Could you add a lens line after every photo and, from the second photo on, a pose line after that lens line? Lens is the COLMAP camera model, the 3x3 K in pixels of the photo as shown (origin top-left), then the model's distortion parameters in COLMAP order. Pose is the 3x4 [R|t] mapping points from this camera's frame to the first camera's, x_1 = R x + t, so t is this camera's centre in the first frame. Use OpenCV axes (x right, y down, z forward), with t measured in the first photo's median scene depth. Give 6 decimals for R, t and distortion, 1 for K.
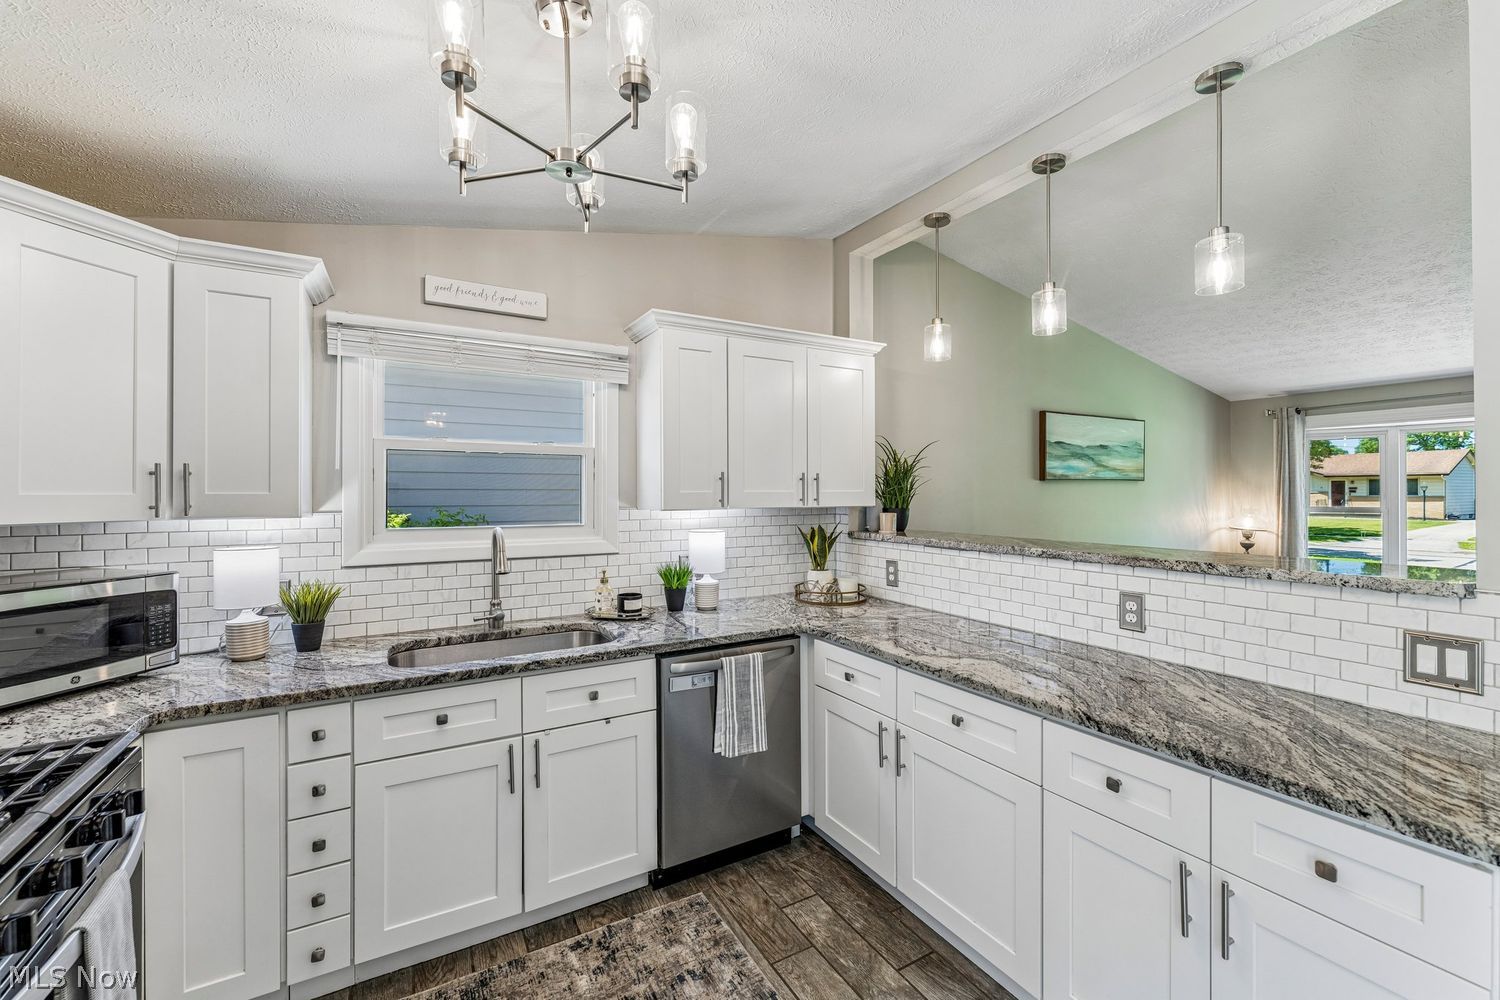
lens RADIAL K [[618.9, 0, 749.1], [0, 618.9, 493.6], [0, 0, 1]] dist [-0.004795, -0.001766]
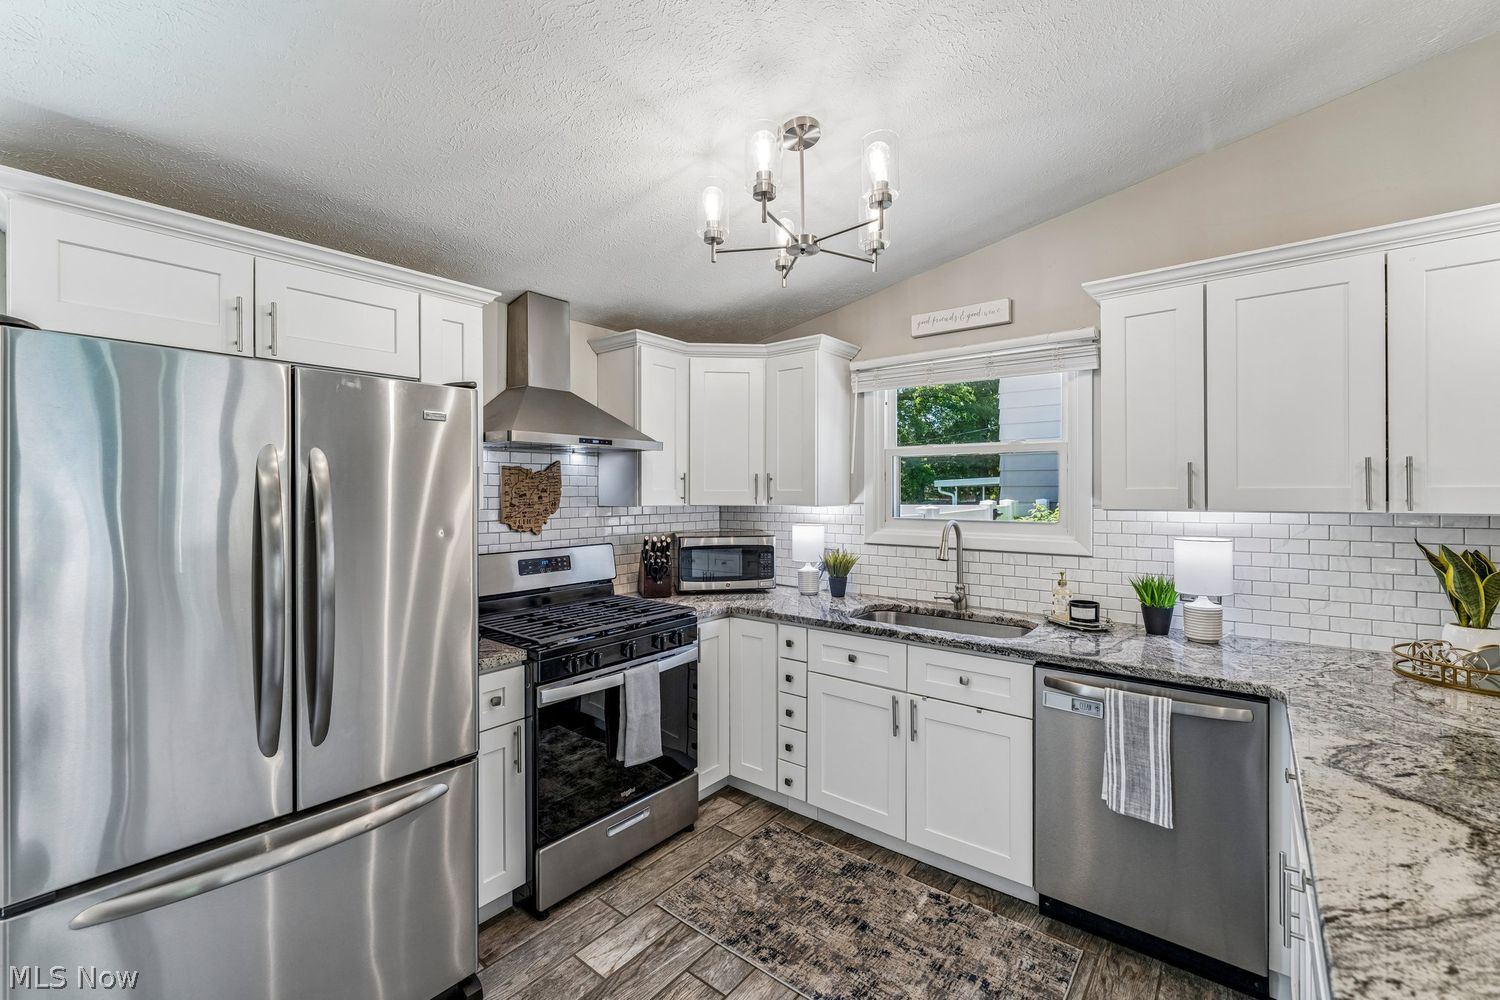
lens RADIAL K [[618.9, 0, 744.3], [0, 618.9, 494.0], [0, 0, 1]] dist [-0.004795, -0.001766]
pose [[0.352755, 0.003230, -0.935710, 0.560870], [-0.001311, 0.999995, 0.002957, 0.003422], [0.935715, 0.000184, 0.352758, 0.250051]]
